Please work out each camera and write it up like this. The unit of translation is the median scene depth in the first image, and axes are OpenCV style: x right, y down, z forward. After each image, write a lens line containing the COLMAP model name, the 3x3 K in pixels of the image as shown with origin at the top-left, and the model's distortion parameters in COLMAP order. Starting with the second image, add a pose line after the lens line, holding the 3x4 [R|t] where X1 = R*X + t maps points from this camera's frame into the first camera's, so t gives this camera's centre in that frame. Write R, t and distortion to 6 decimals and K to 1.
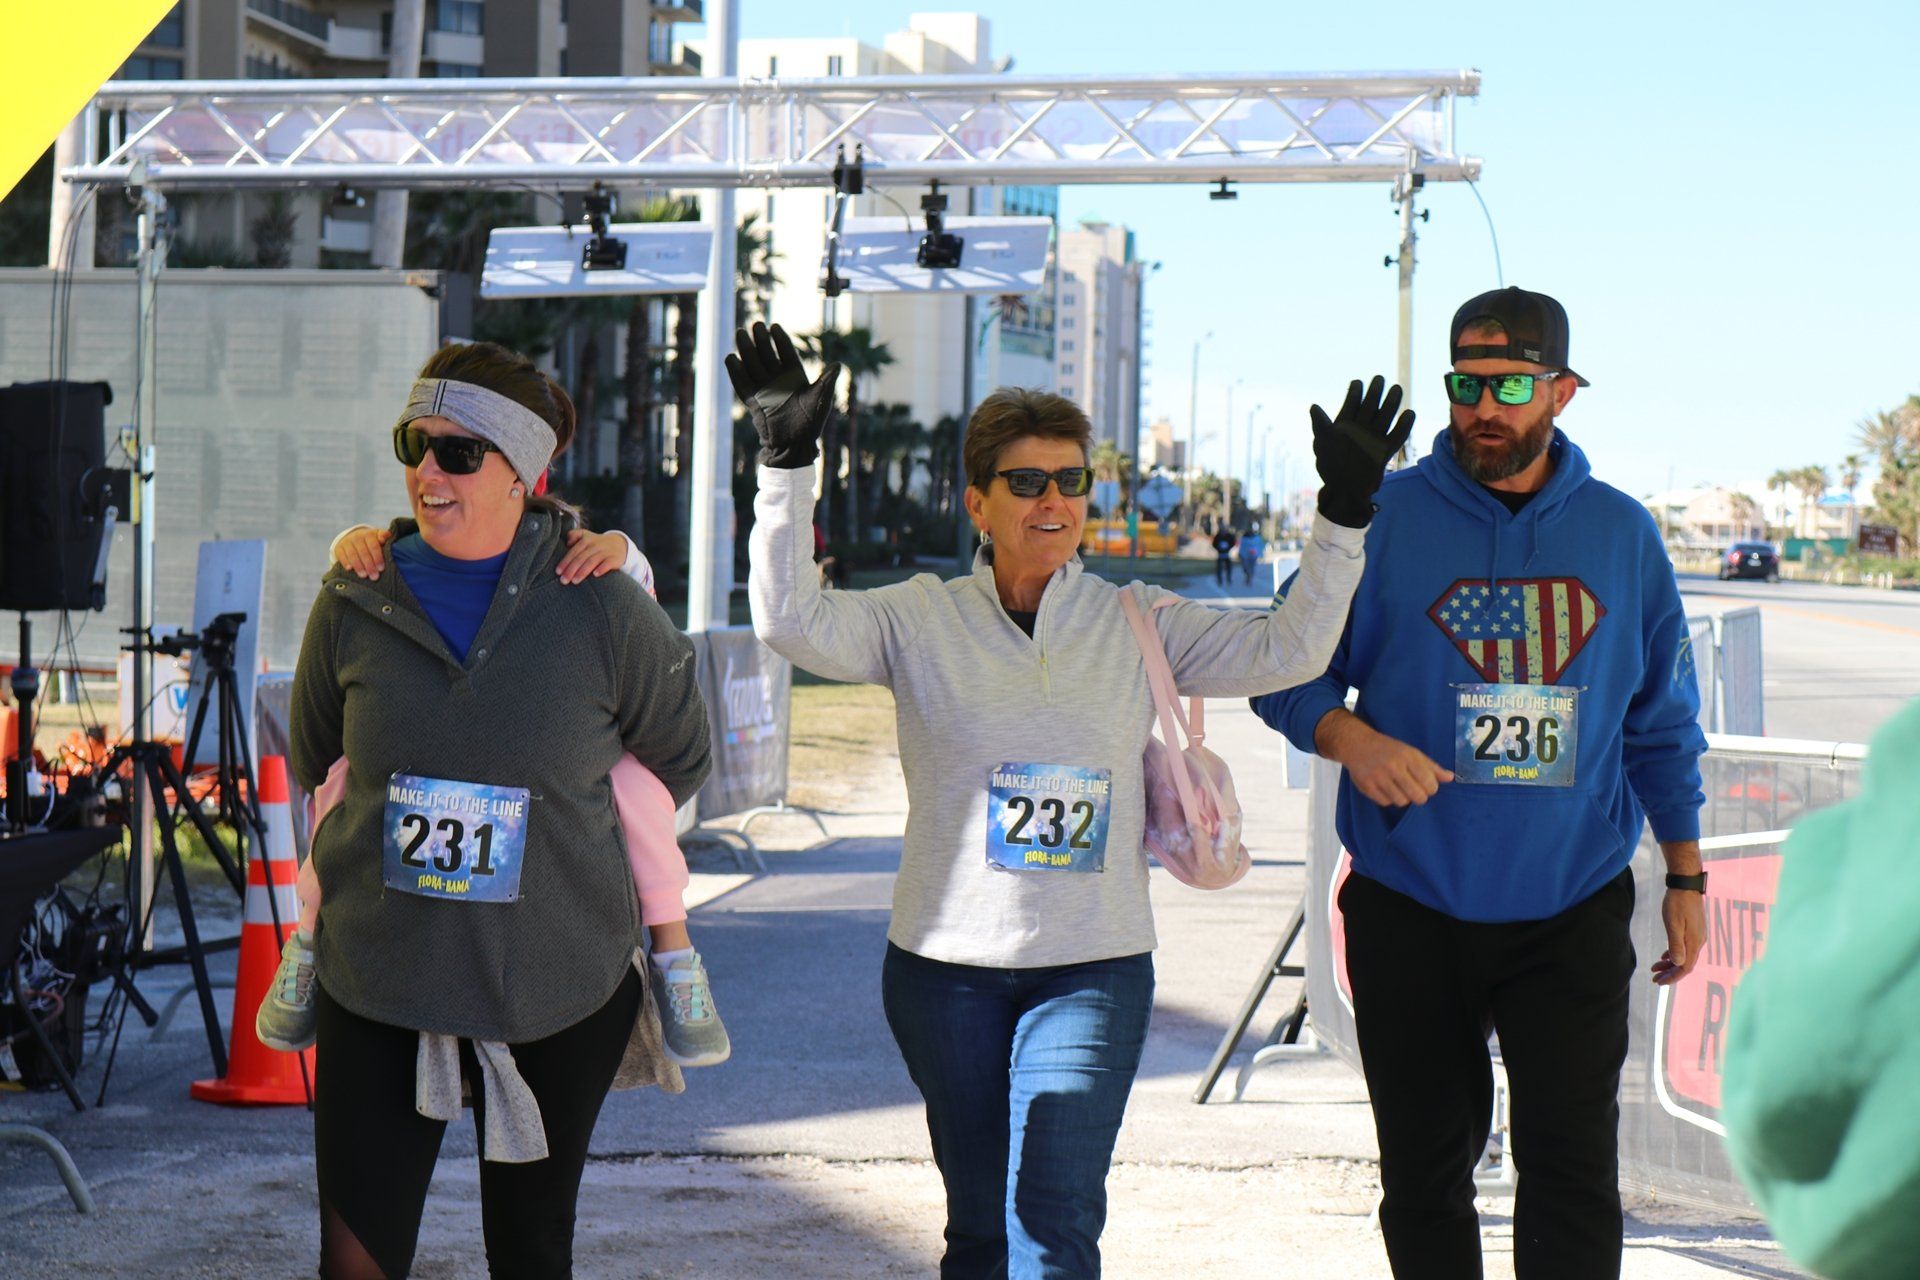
lens RADIAL K [[4129.0, 0, 960.0], [0, 4129.0, 640.0], [0, 0, 1]] dist [-0.007892, 0.062817]
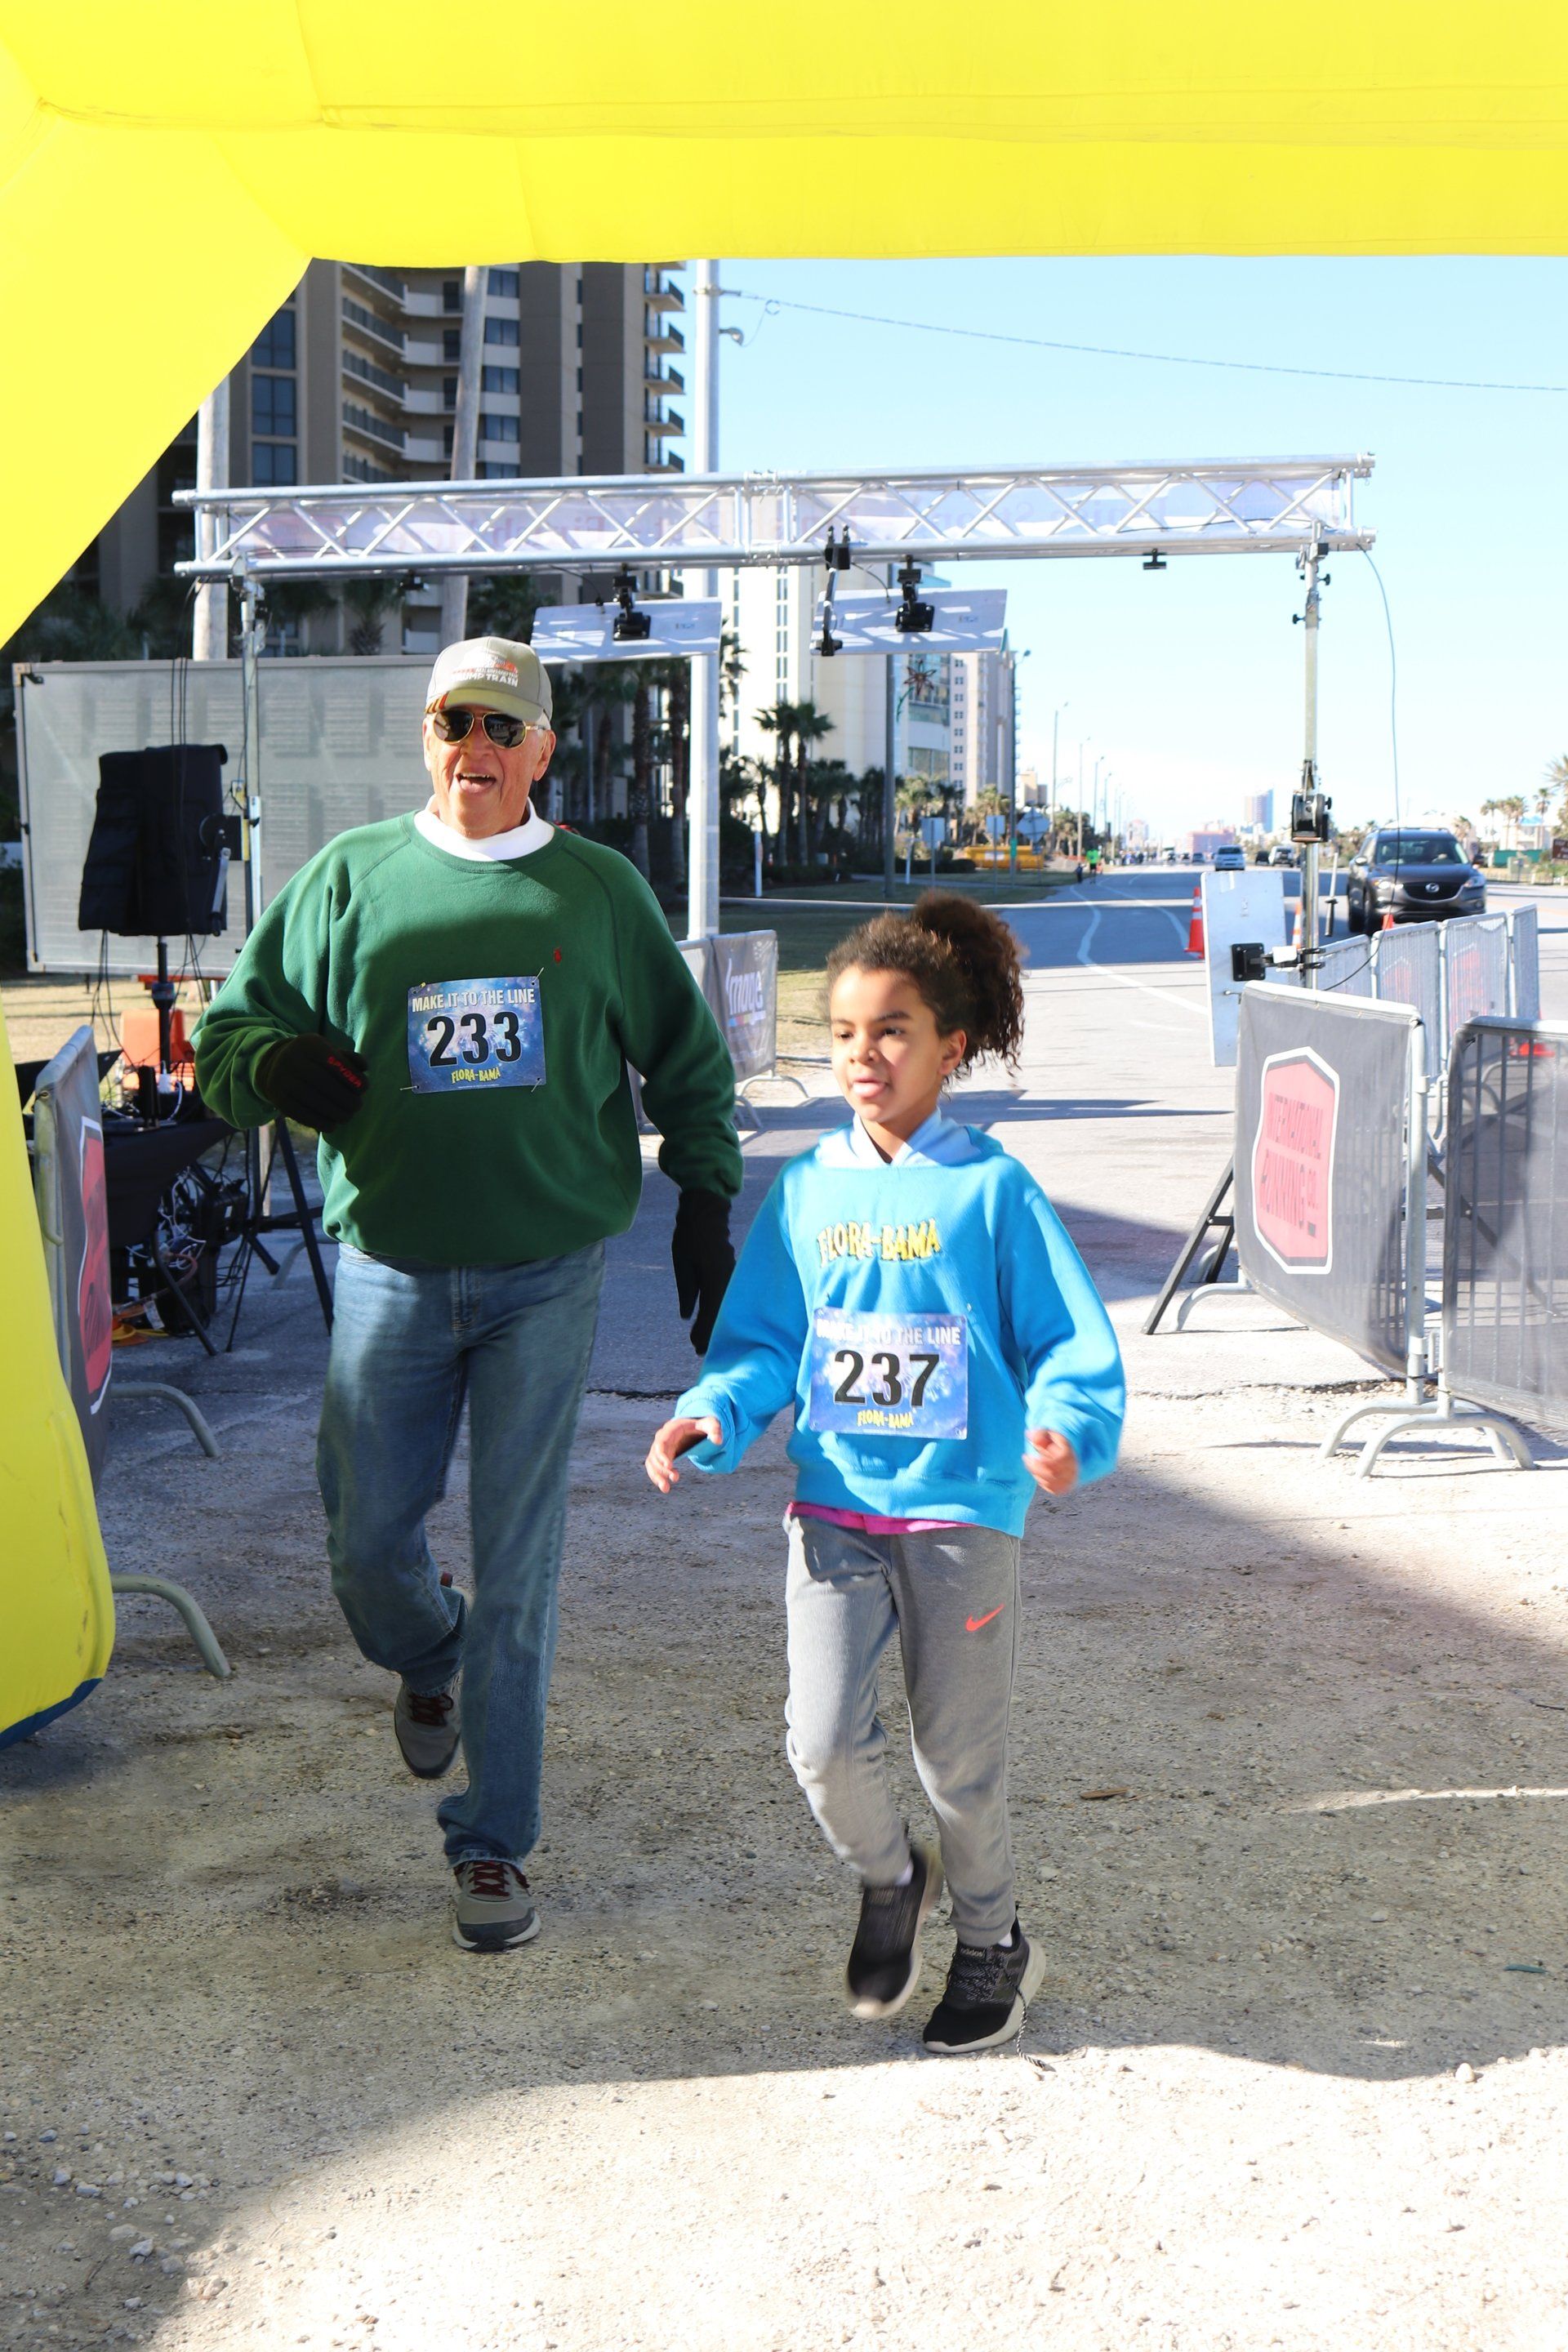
lens RADIAL K [[3052.9, 0, 843.5], [0, 3052.9, 1179.8], [0, 0, 1]] dist [-0.085890, 0.157158]
pose [[0.999766, -0.016288, -0.014223, -0.015626], [0.017368, 0.996688, 0.079448, -0.003259], [0.012882, -0.079676, 0.996738, 0.117422]]
